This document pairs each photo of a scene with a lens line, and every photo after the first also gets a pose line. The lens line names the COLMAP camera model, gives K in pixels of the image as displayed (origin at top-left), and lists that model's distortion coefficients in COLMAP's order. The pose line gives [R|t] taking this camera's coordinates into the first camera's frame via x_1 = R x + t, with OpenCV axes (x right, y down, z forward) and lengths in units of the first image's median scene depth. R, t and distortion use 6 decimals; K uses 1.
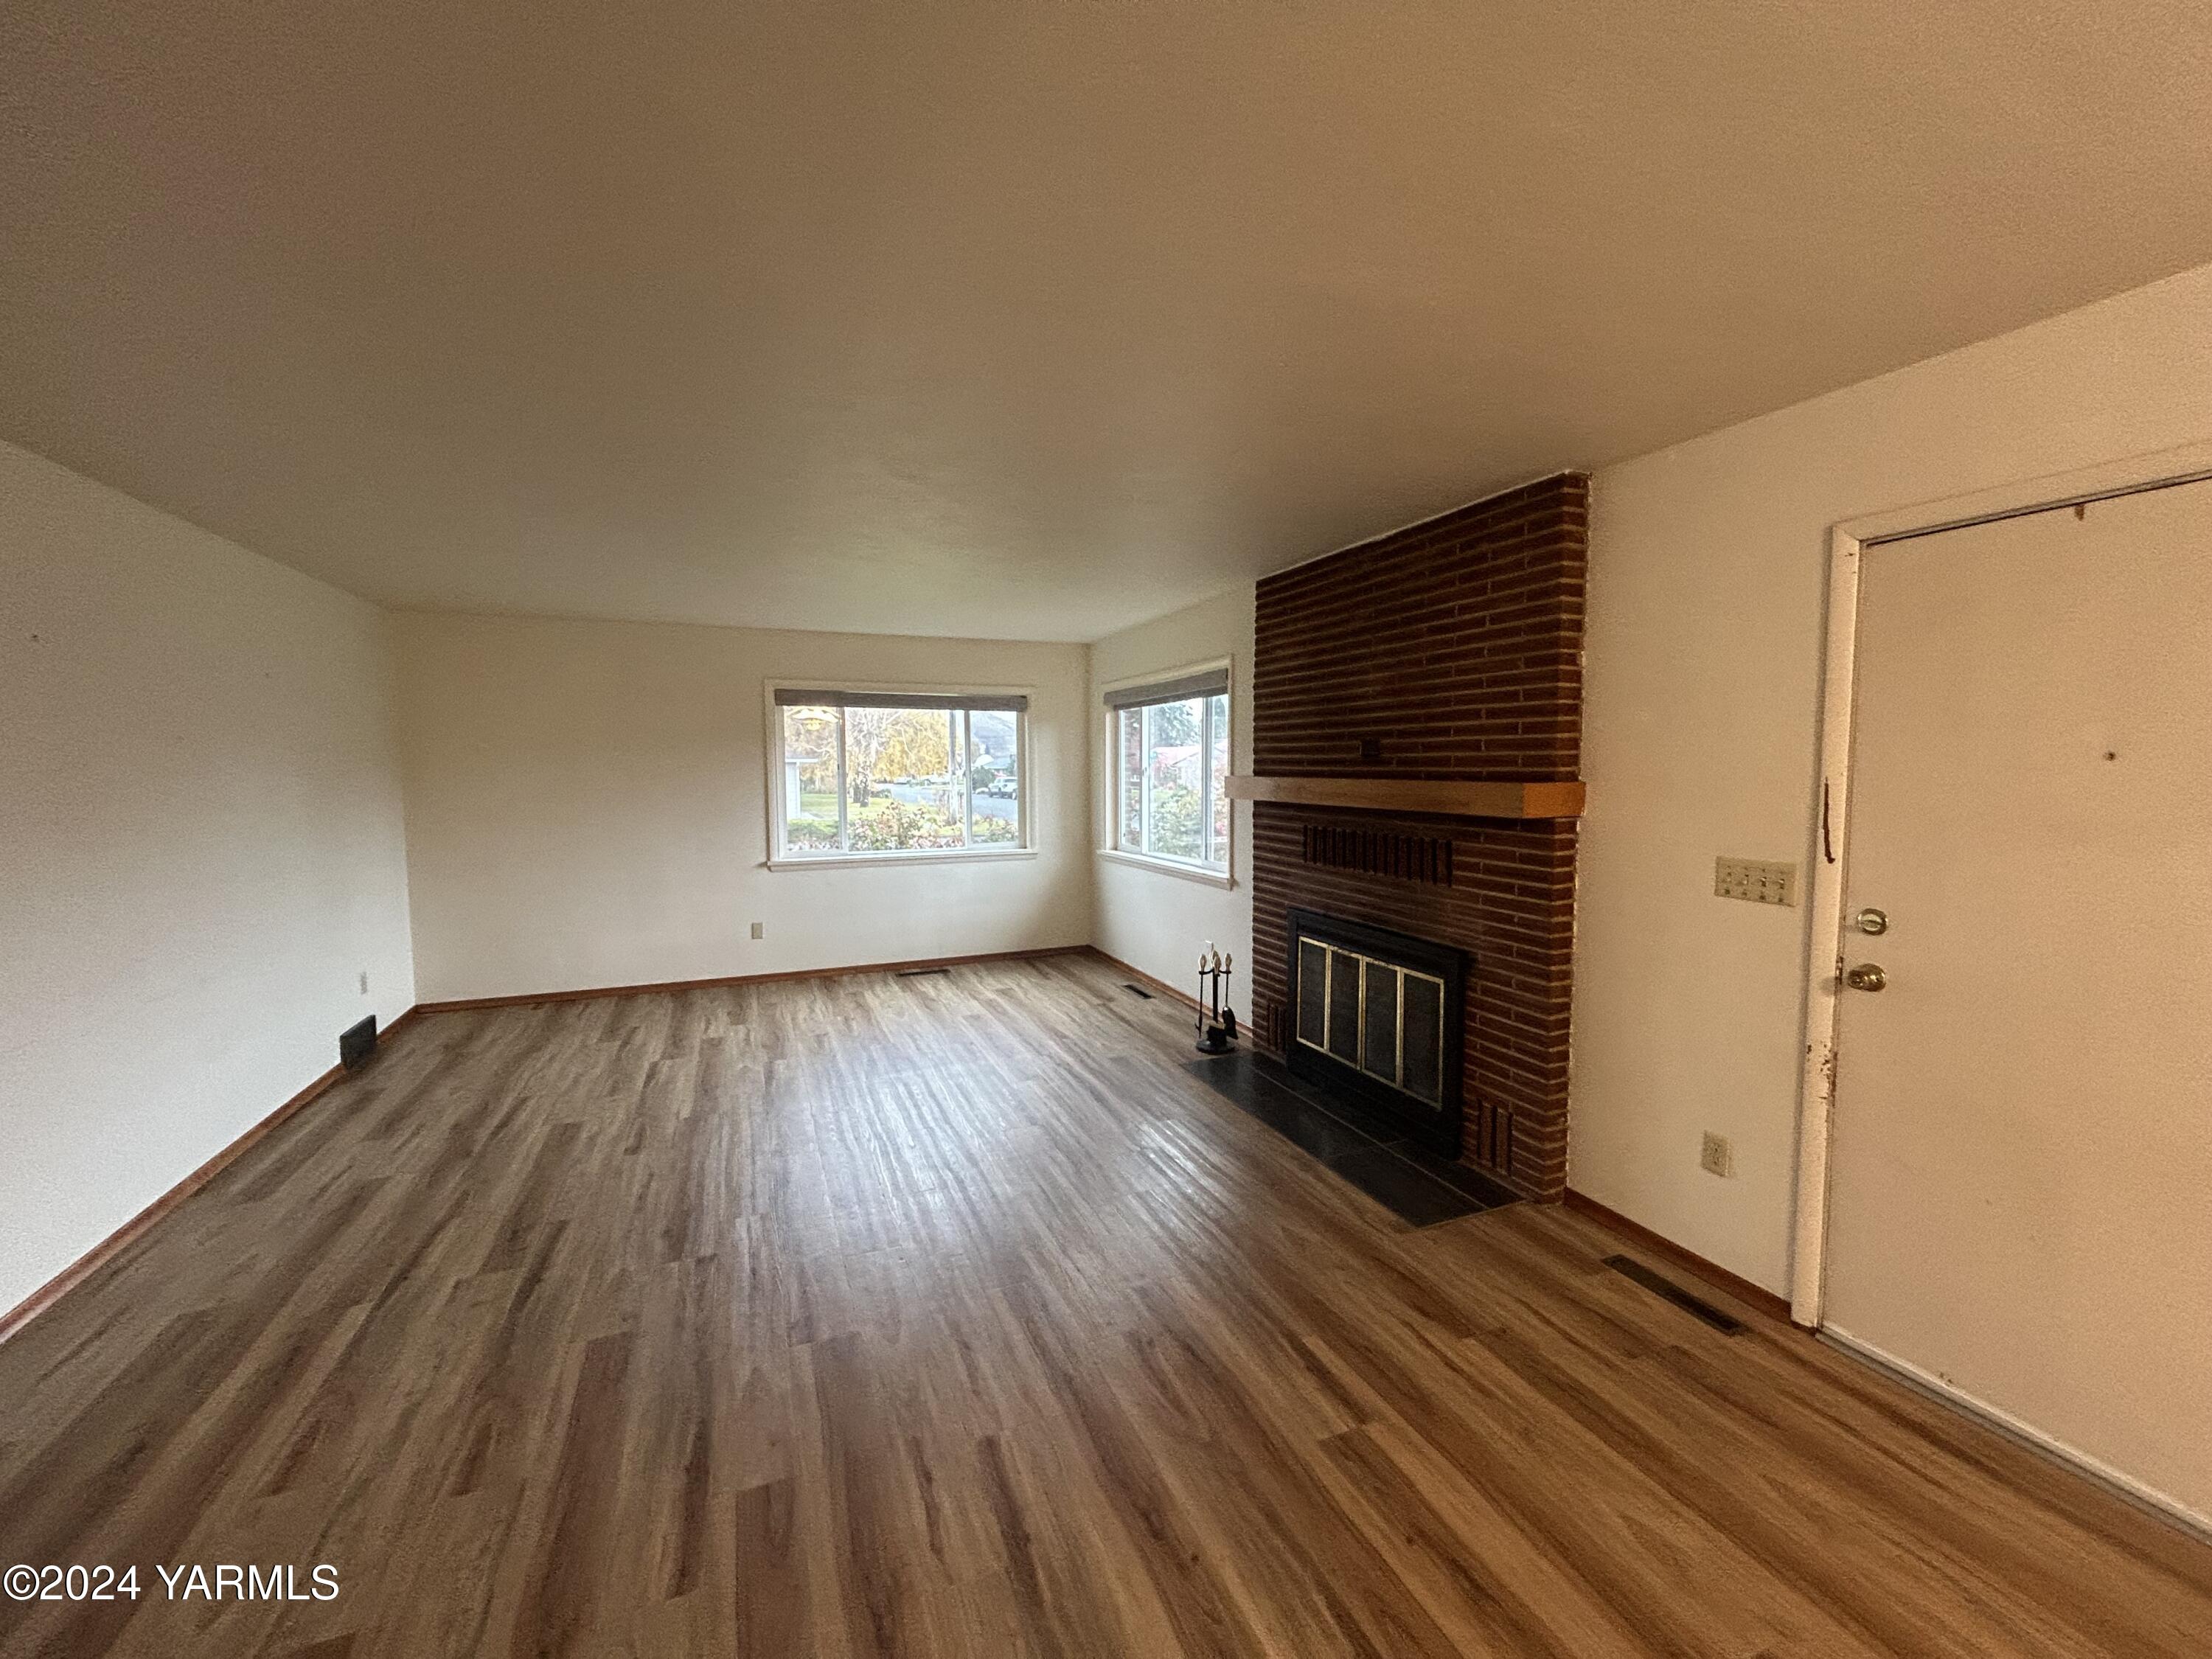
lens RADIAL K [[896.3, 0, 1111.7], [0, 896.3, 828.6], [0, 0, 1]] dist [-0.002627, -0.000061]
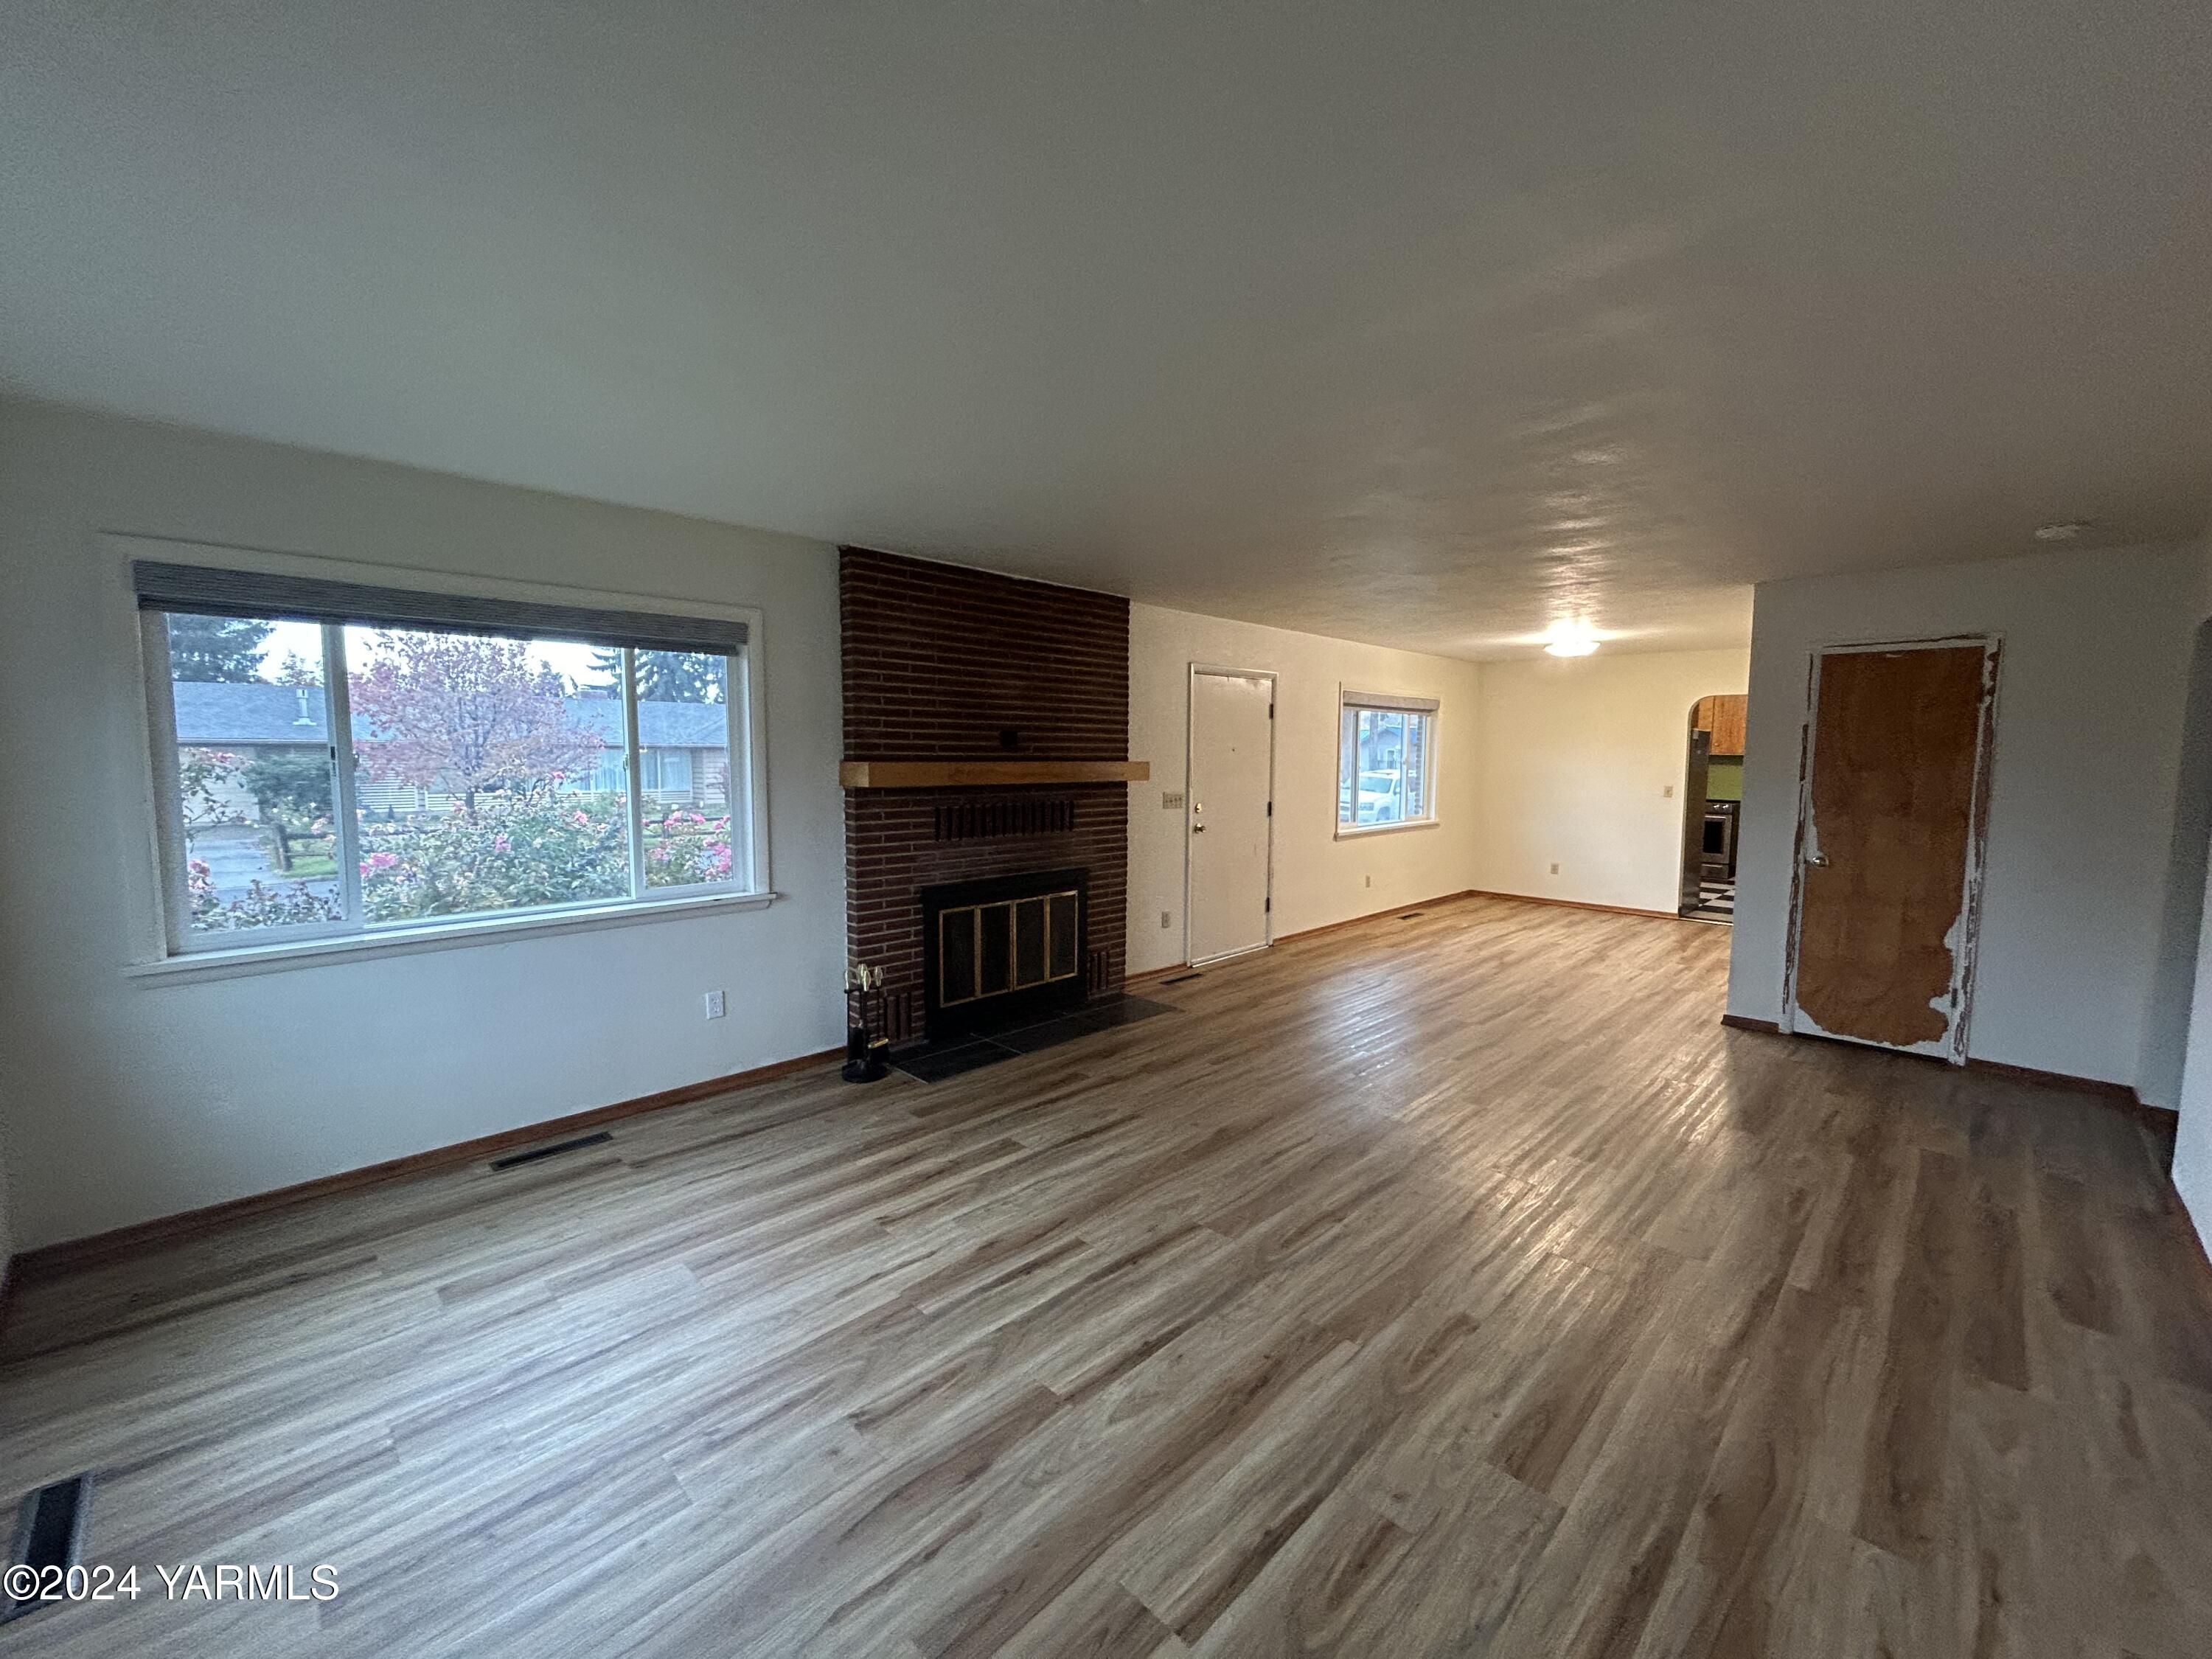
lens RADIAL K [[896.3, 0, 1111.3], [0, 896.3, 831.6], [0, 0, 1]] dist [-0.002627, -0.000061]
pose [[-0.392104, -0.076150, 0.916764, -0.932179], [0.063266, 0.991976, 0.109456, -0.086032], [-0.917743, 0.100918, -0.384140, 1.341789]]
